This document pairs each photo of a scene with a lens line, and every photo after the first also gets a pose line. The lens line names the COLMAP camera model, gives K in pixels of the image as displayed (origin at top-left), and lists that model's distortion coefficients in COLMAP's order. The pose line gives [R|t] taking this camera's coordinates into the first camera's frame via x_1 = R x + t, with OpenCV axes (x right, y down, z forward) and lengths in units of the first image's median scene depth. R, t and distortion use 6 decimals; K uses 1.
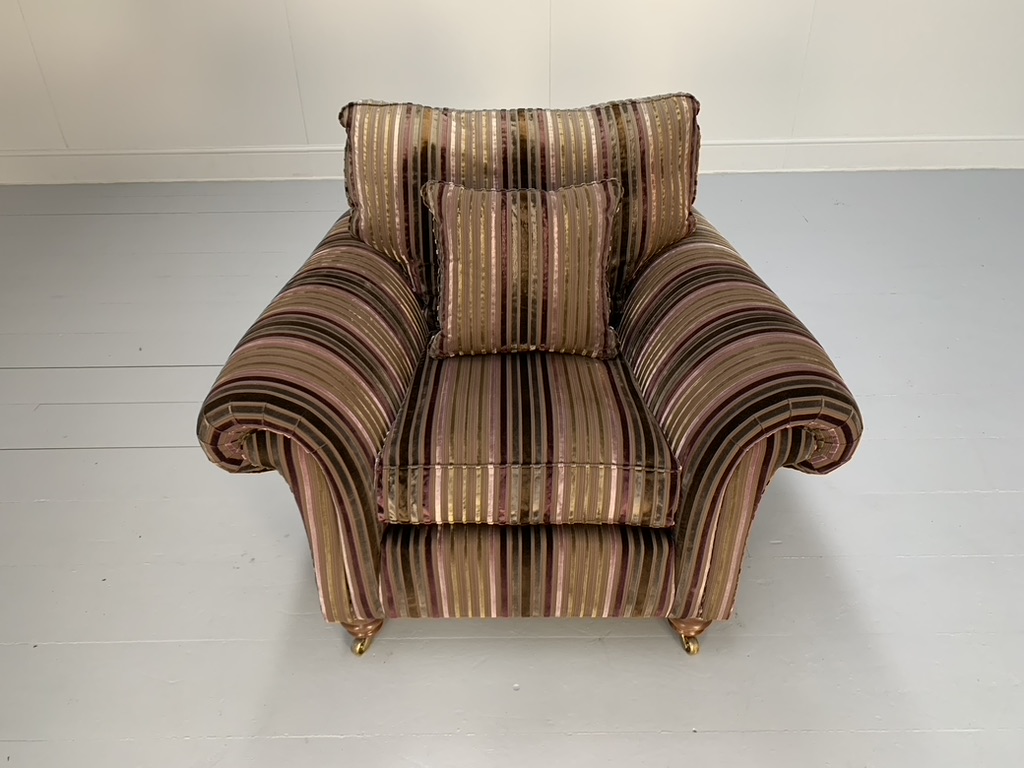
lens RADIAL K [[793.9, 0, 506.5], [0, 793.9, 380.2], [0, 0, 1]] dist [0.039347, -0.073892]
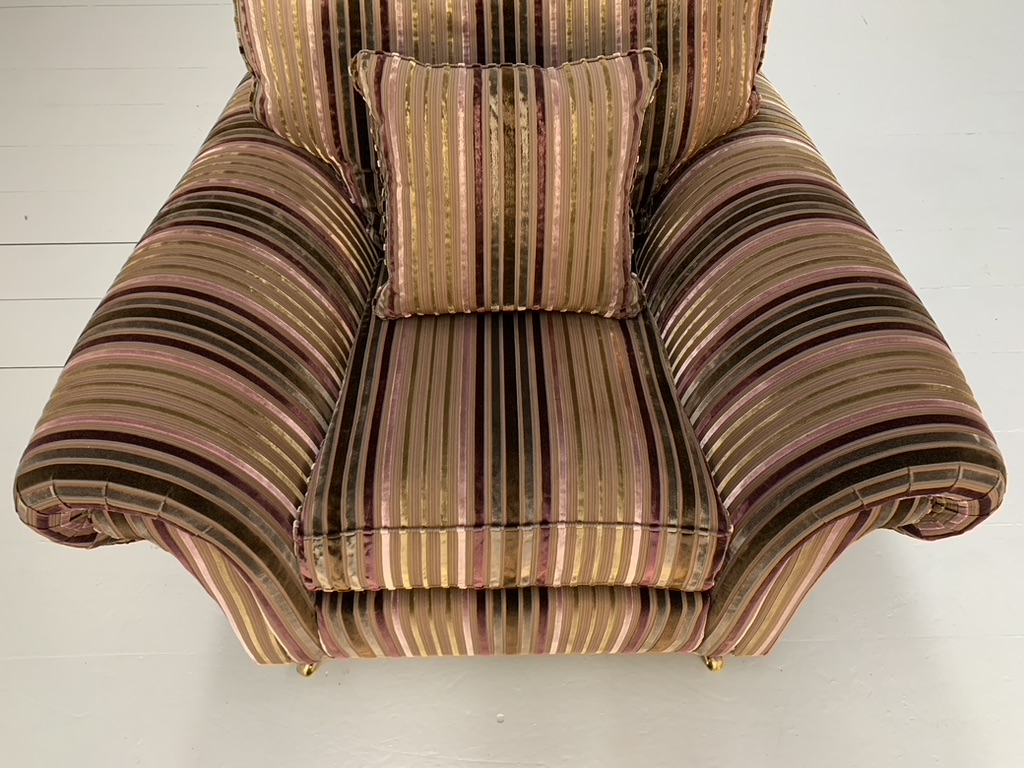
lens RADIAL K [[793.9, 0, 512.2], [0, 793.9, 379.8], [0, 0, 1]] dist [0.039347, -0.073892]
pose [[0.999765, -0.006578, 0.020637, 0.009903], [0.000403, 0.958260, 0.285897, -0.183818], [-0.021656, -0.285822, 0.958038, 0.312543]]
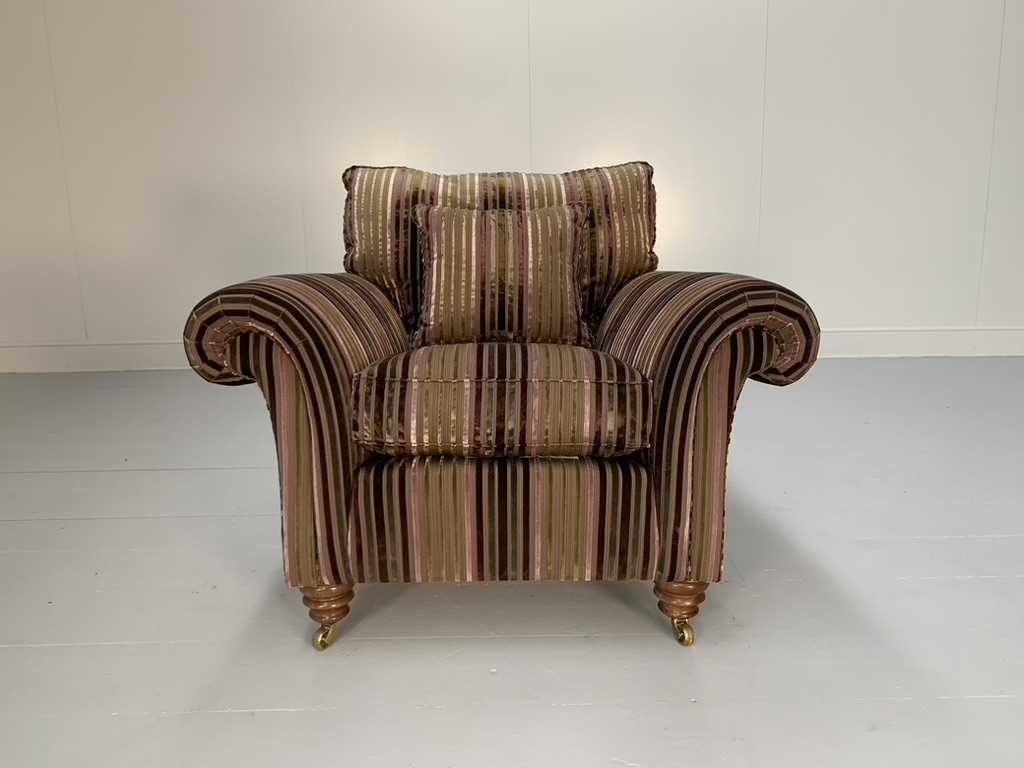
lens RADIAL K [[793.9, 0, 511.3], [0, 793.9, 380.8], [0, 0, 1]] dist [0.039347, -0.073892]
pose [[0.999922, -0.001737, 0.012406, 0.021408], [0.006344, 0.924170, -0.381928, 0.425097], [-0.010802, 0.381977, 0.924109, 0.046553]]
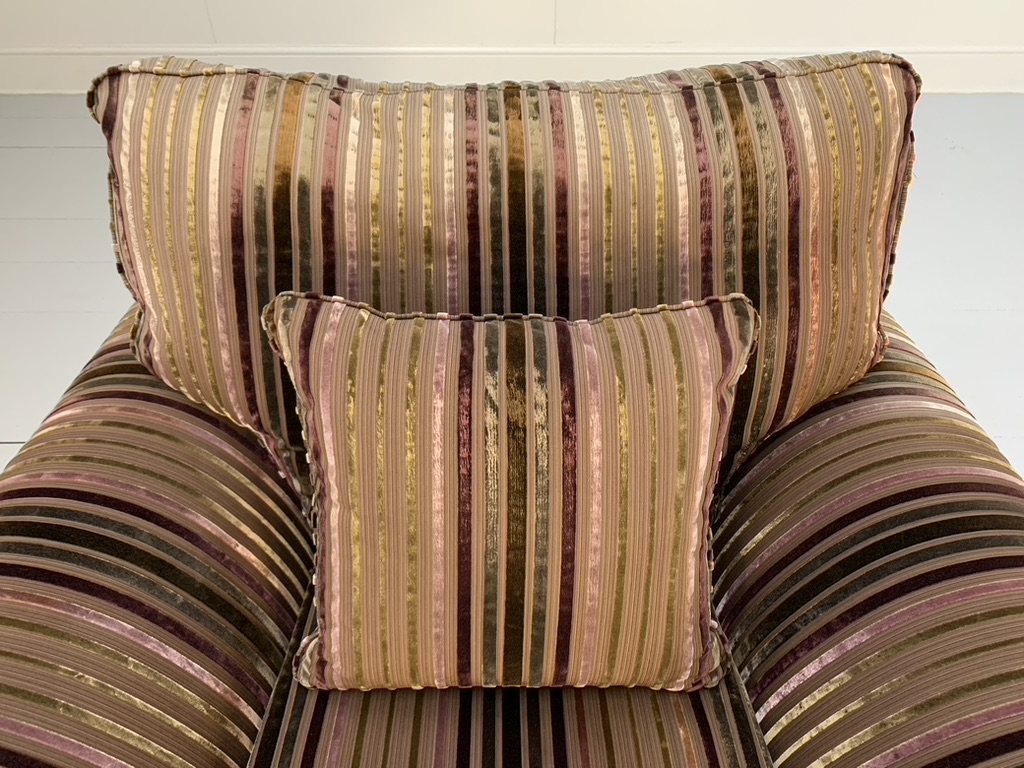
lens RADIAL K [[793.9, 0, 516.0], [0, 793.9, 357.1], [0, 0, 1]] dist [0.039347, -0.073892]
pose [[0.999741, 0.007206, 0.021568, 0.013214], [-0.010162, 0.990066, 0.140237, -0.281802], [-0.020343, -0.140420, 0.989883, 0.605121]]
